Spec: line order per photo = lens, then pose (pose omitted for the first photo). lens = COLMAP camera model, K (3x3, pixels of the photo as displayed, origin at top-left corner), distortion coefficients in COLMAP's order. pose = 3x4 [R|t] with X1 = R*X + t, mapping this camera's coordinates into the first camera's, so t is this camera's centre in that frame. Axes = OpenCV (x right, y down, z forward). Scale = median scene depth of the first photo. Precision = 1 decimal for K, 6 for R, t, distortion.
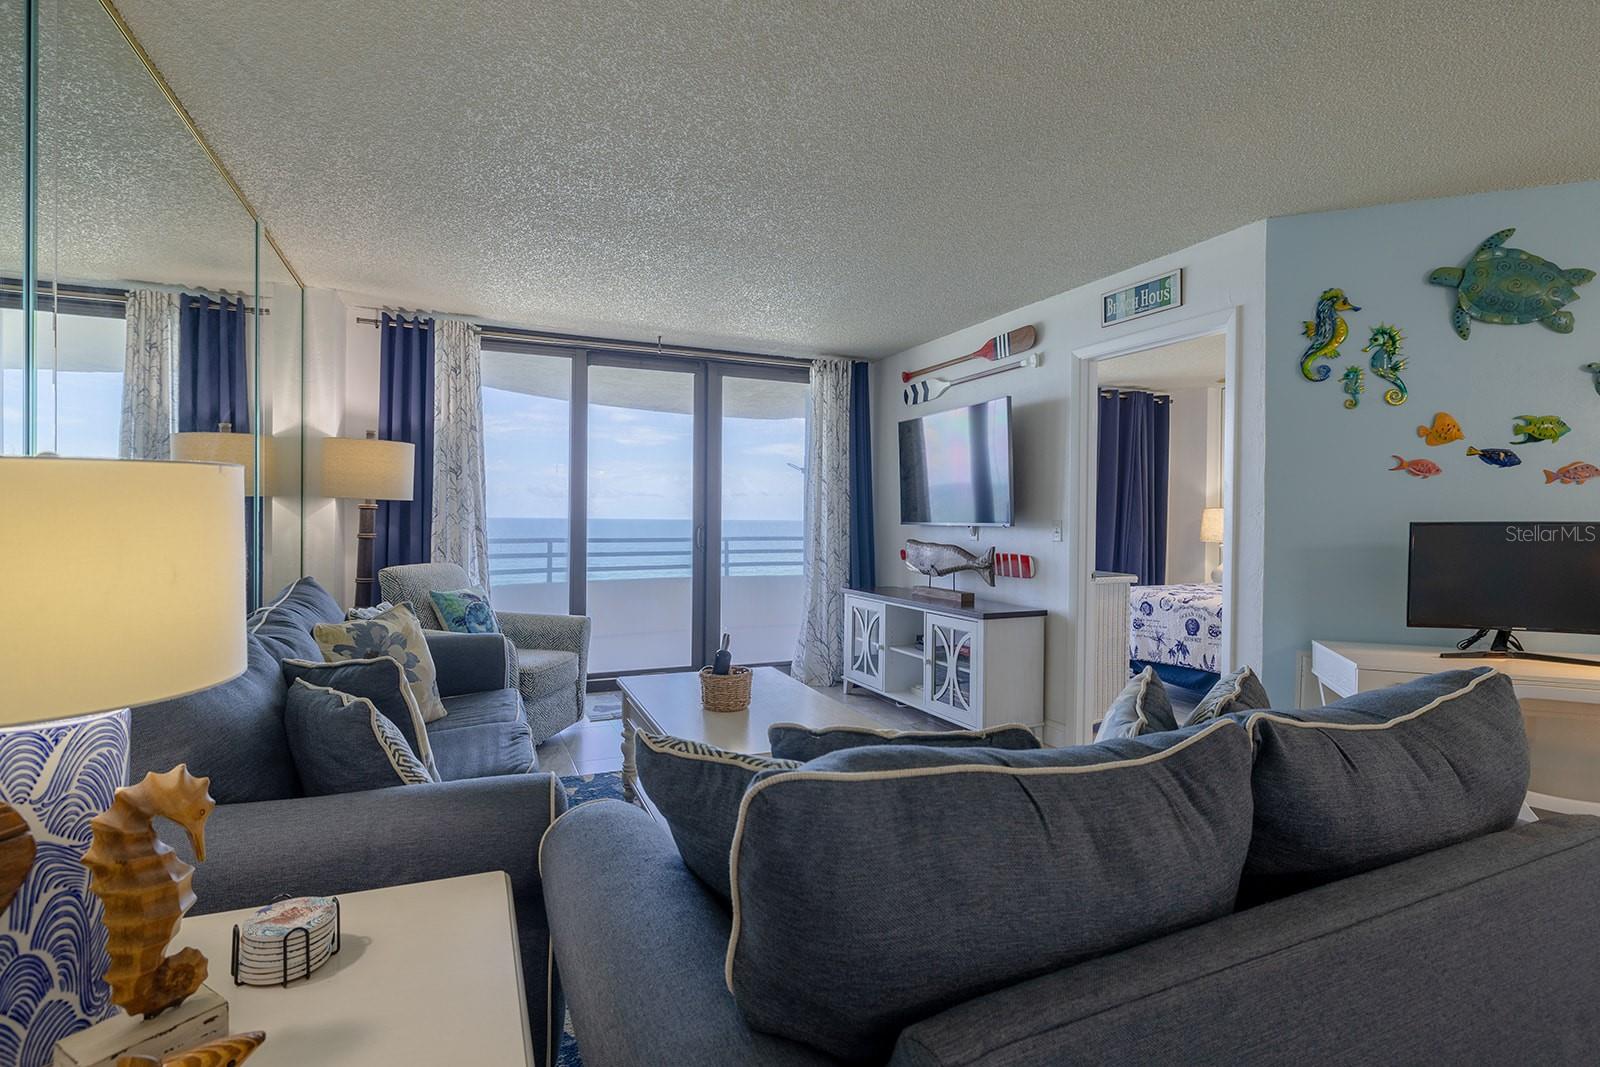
lens RADIAL K [[759.0, 0, 798.7], [0, 759.0, 521.7], [0, 0, 1]] dist [0.003498, -0.004062]
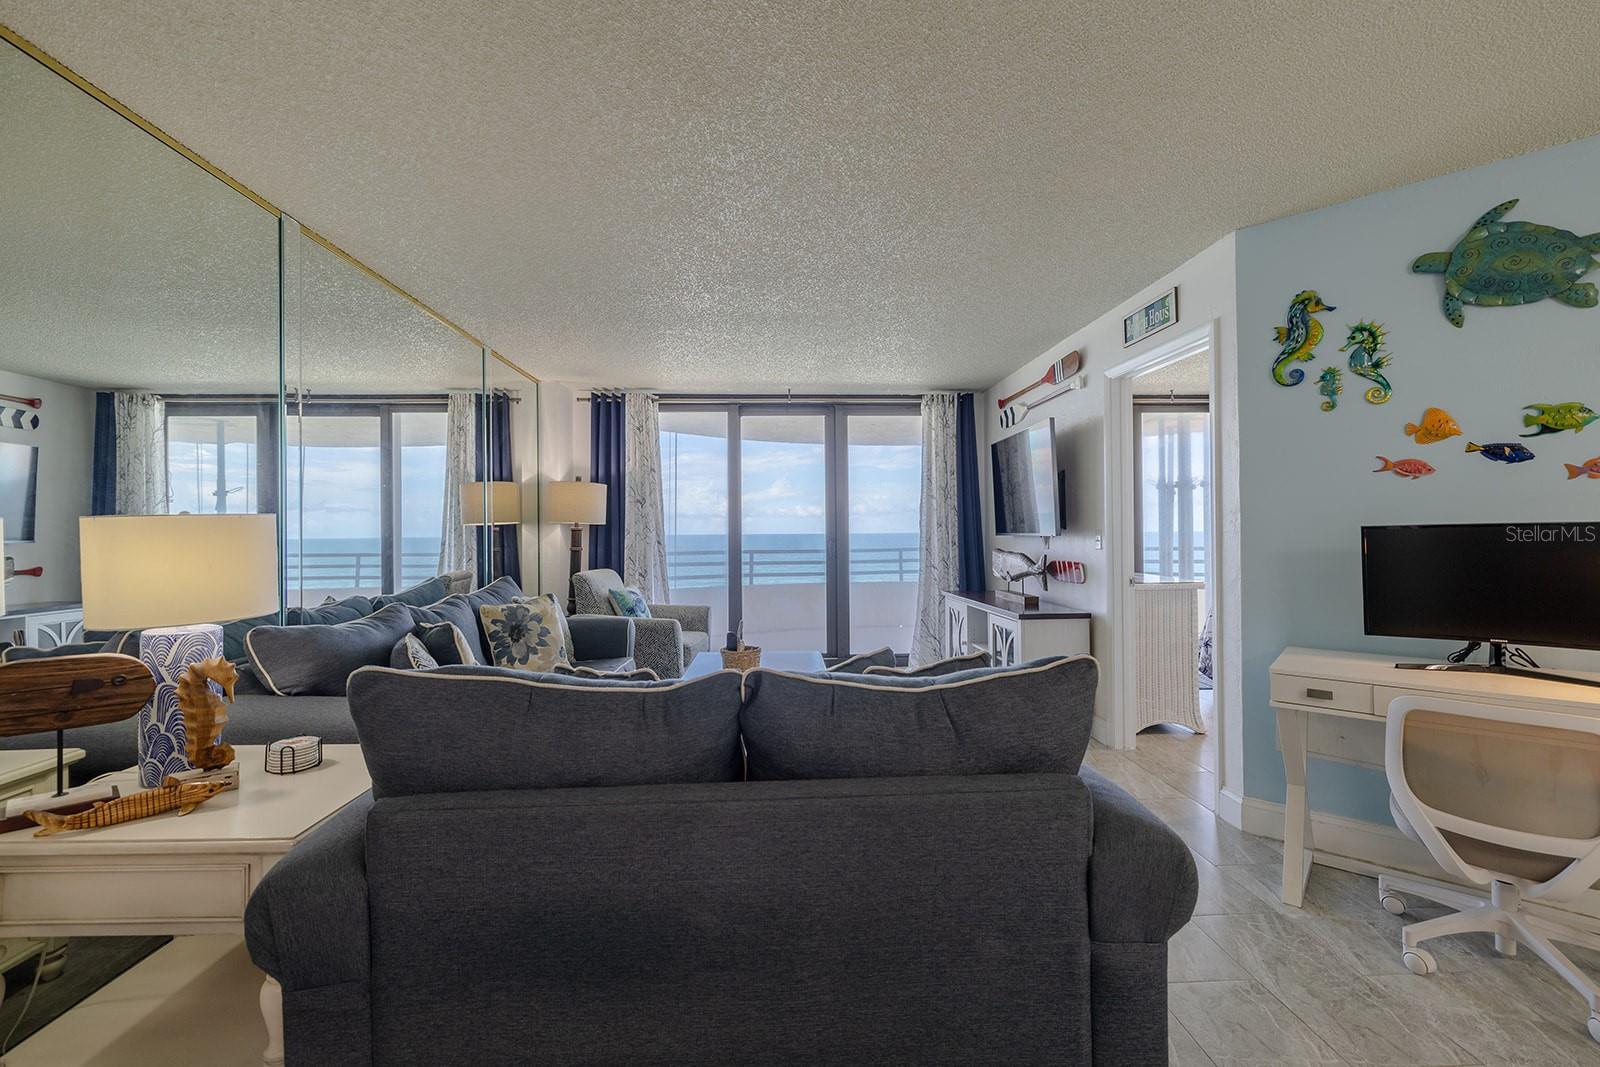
lens RADIAL K [[677.5, 0, 796.4], [0, 677.5, 523.1], [0, 0, 1]] dist [-0.000335, 0.001361]
pose [[0.931097, -0.022657, -0.364068, 0.290433], [0.015743, 0.999635, -0.021949, 0.002570], [0.364432, 0.014705, 0.931114, -0.040866]]
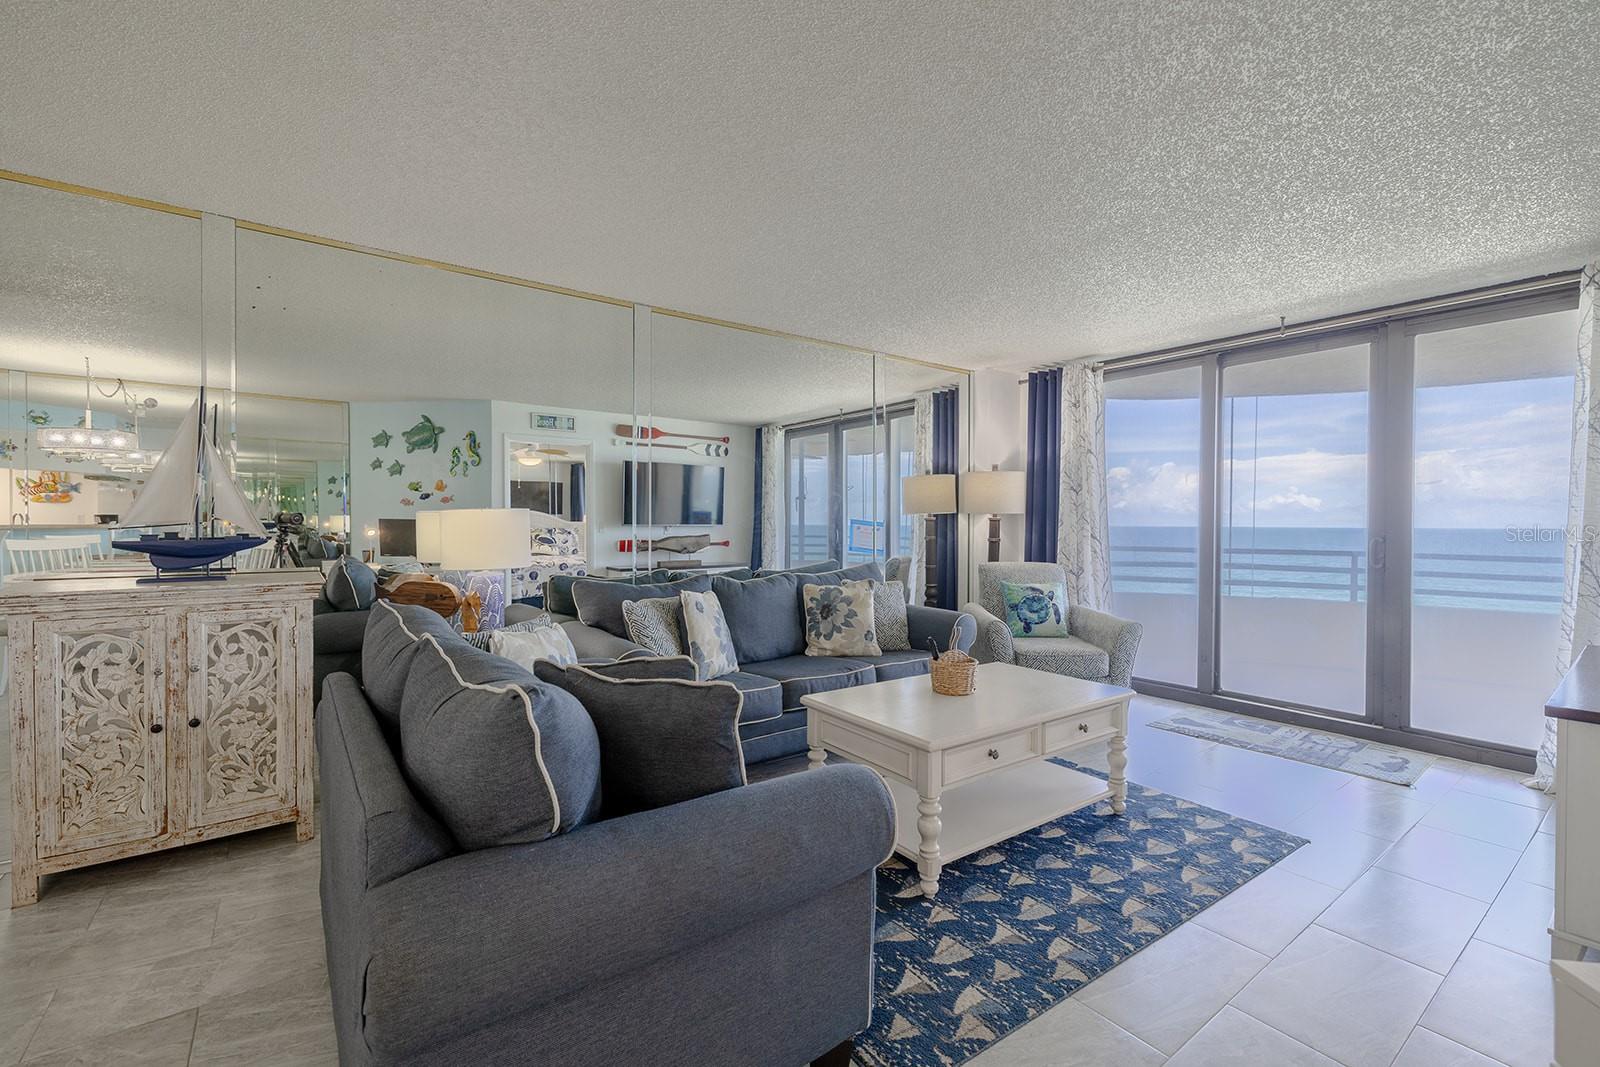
lens RADIAL K [[677.5, 0, 793.0], [0, 677.5, 522.6], [0, 0, 1]] dist [-0.000335, 0.001361]
pose [[0.199900, -0.008545, -0.979779, 0.583208], [-0.005712, 0.999935, -0.009886, 0.000681], [0.979800, 0.007573, 0.199838, 0.394379]]
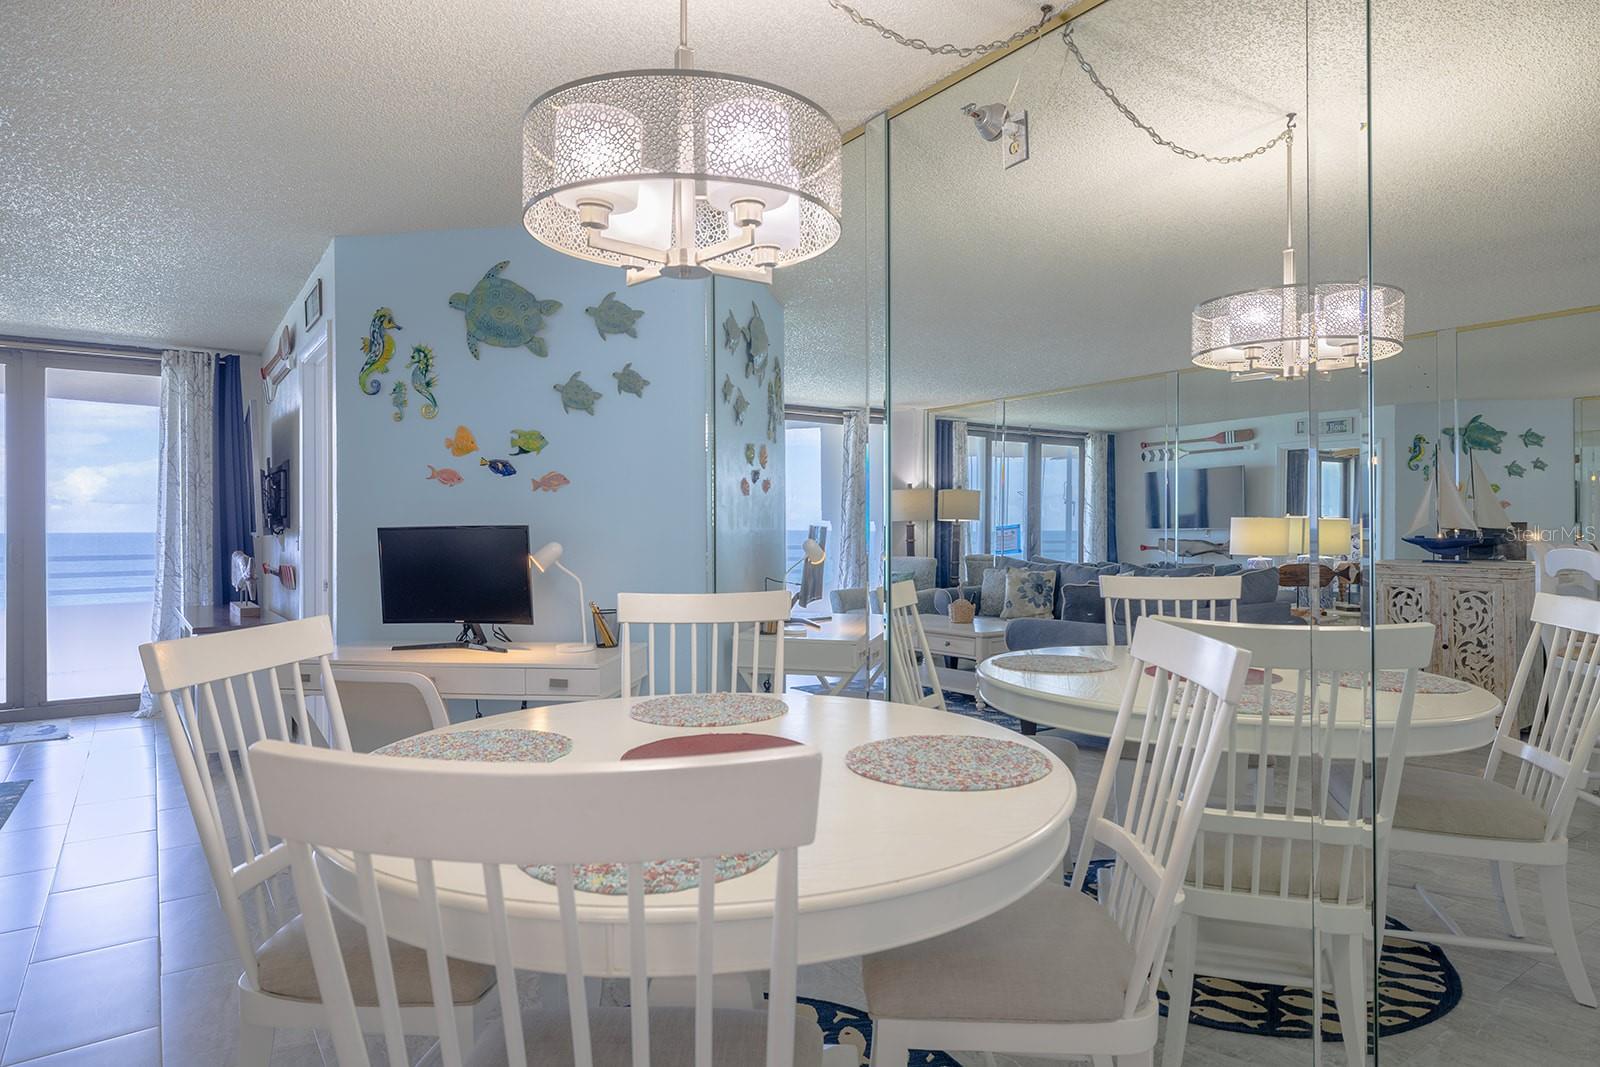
lens RADIAL K [[912.8, 0, 795.4], [0, 912.8, 526.4], [0, 0, 1]] dist [0.012546, -0.002072]
pose [[0.980615, -0.013250, 0.195498, 0.733552], [0.014556, 0.999880, -0.005245, 0.009587], [-0.195405, 0.007989, 0.980690, -0.262971]]
